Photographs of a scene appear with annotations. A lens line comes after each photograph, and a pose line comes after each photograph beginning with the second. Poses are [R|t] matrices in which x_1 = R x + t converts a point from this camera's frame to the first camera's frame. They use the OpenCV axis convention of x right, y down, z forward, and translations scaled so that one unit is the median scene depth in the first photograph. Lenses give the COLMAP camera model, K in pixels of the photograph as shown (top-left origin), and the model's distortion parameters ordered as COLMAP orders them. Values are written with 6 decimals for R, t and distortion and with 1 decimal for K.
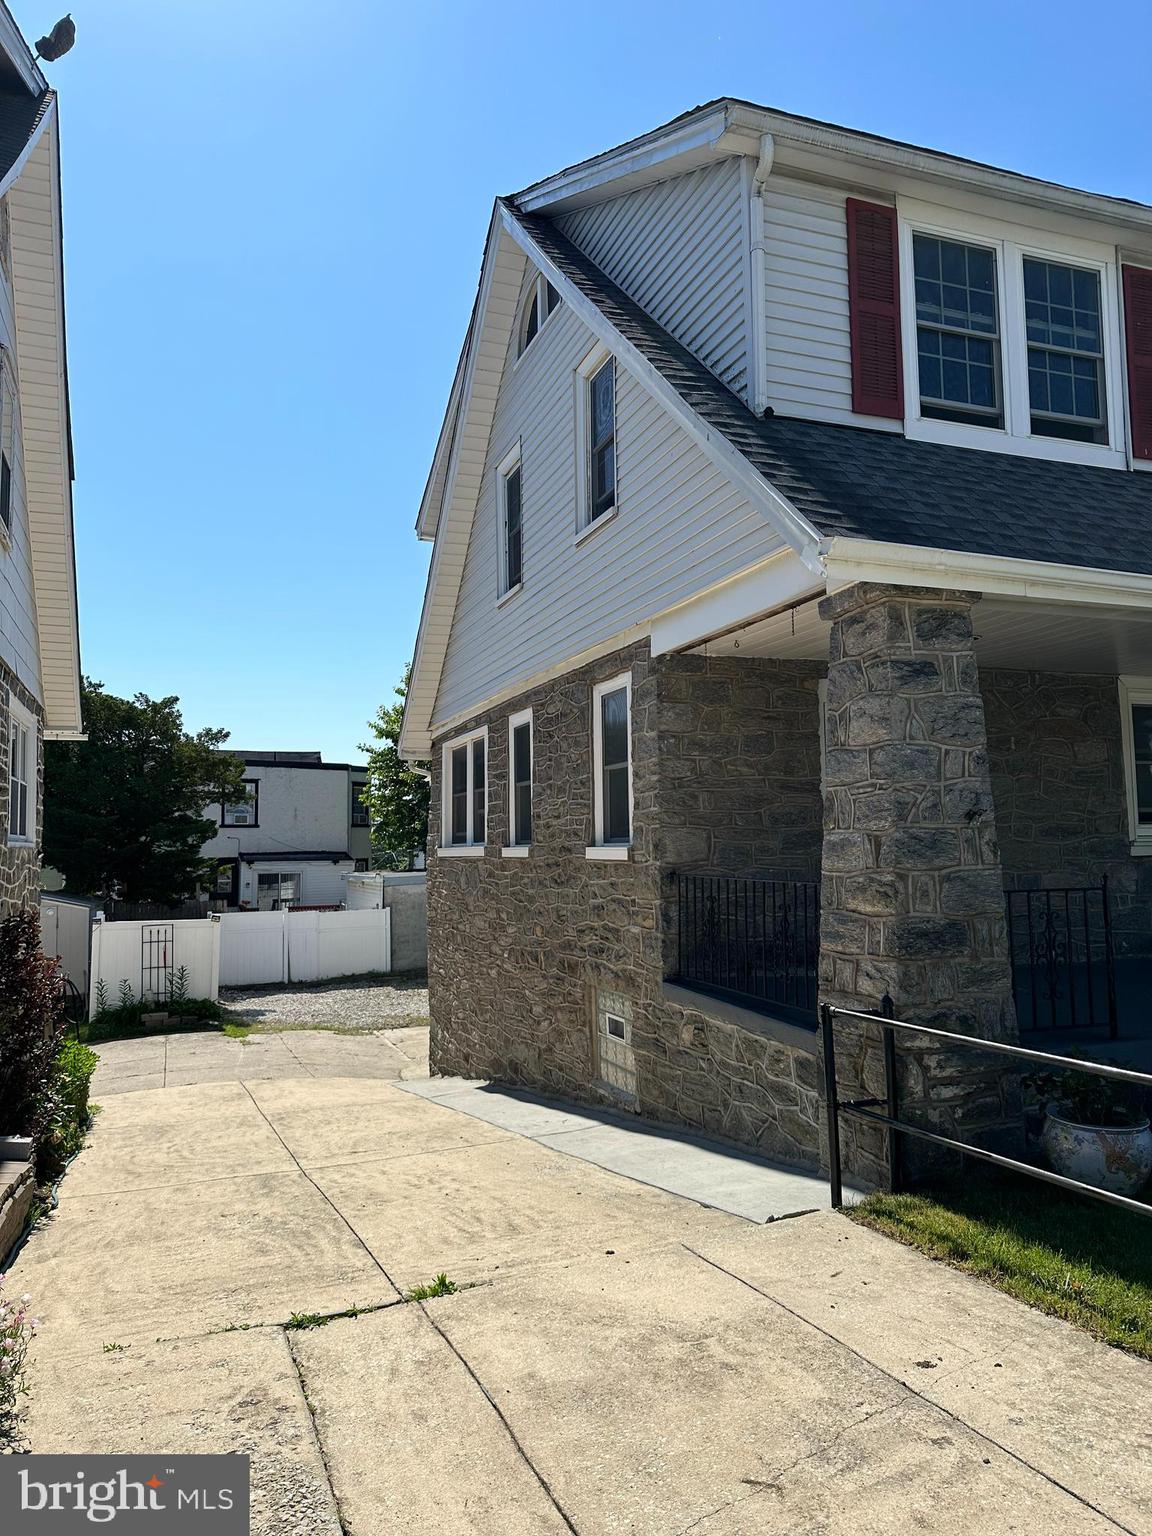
lens RADIAL K [[1086.1, 0, 577.6], [0, 1086.1, 777.0], [0, 0, 1]] dist [0.025732, -0.036024]
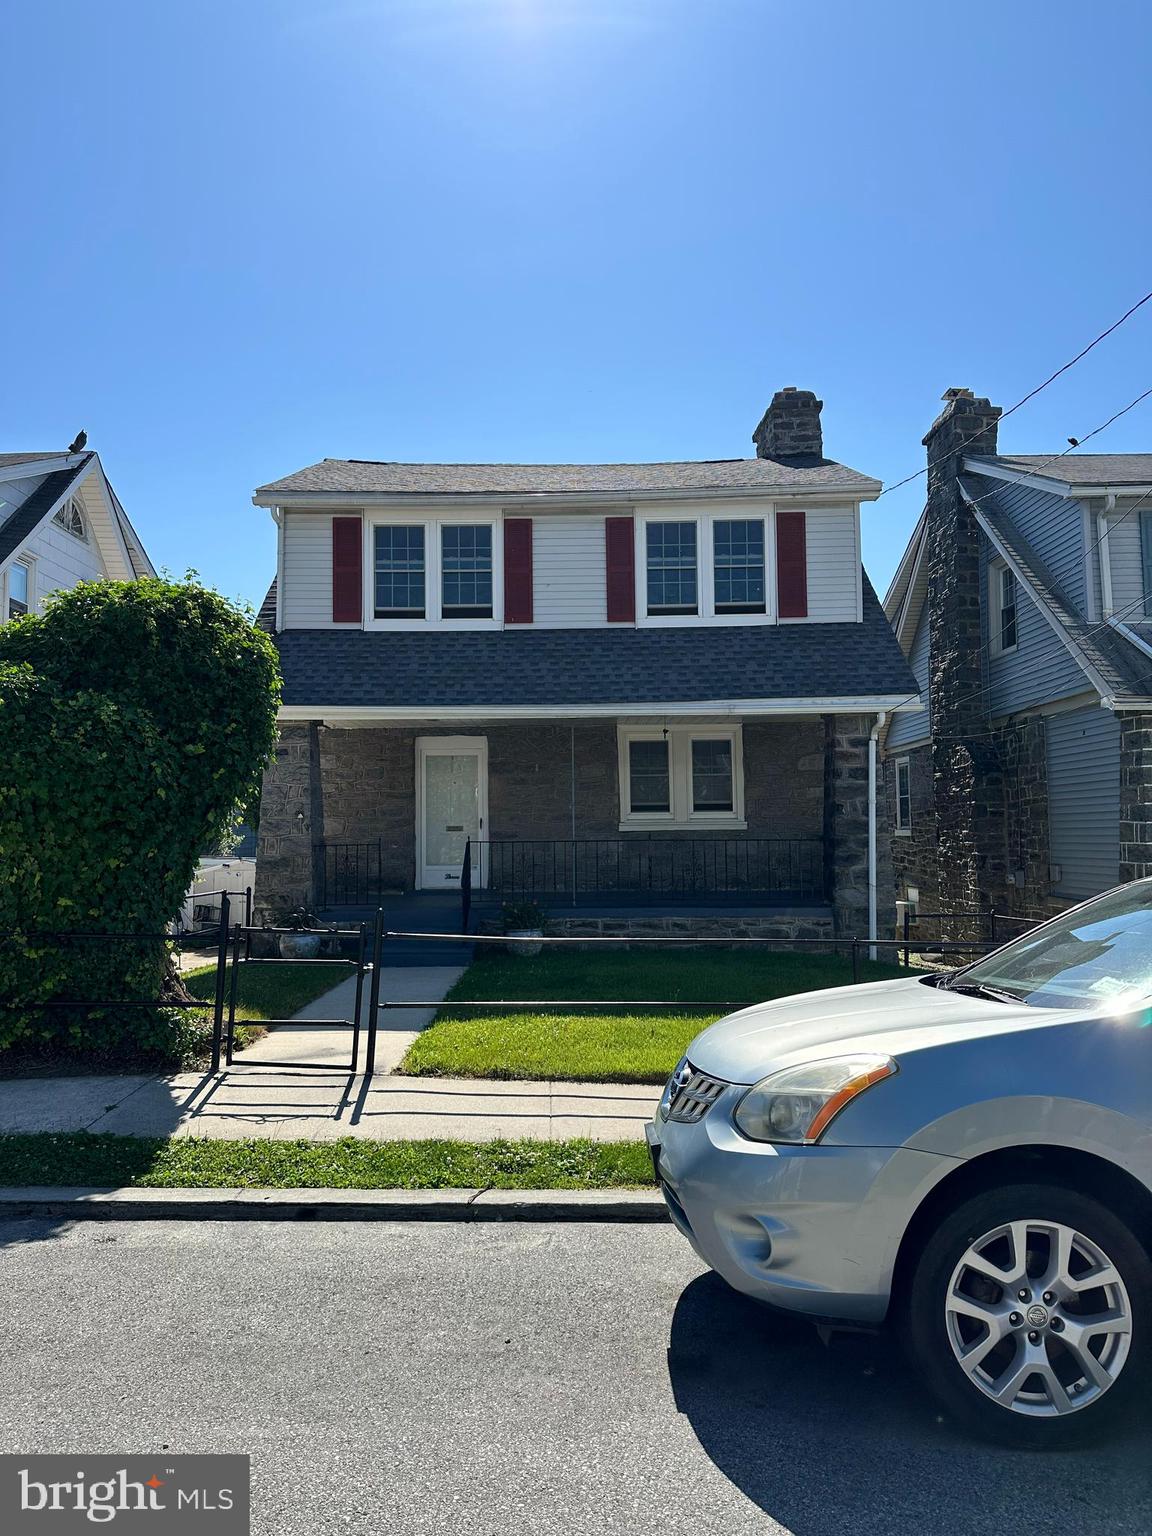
lens RADIAL K [[1086.1, 0, 577.6], [0, 1086.1, 777.0], [0, 0, 1]] dist [0.025732, -0.036024]
pose [[0.942387, -0.020803, -0.333878, 1.297460], [0.025641, 0.999620, 0.010089, -0.039674], [0.333541, -0.018069, 0.942562, -0.779026]]
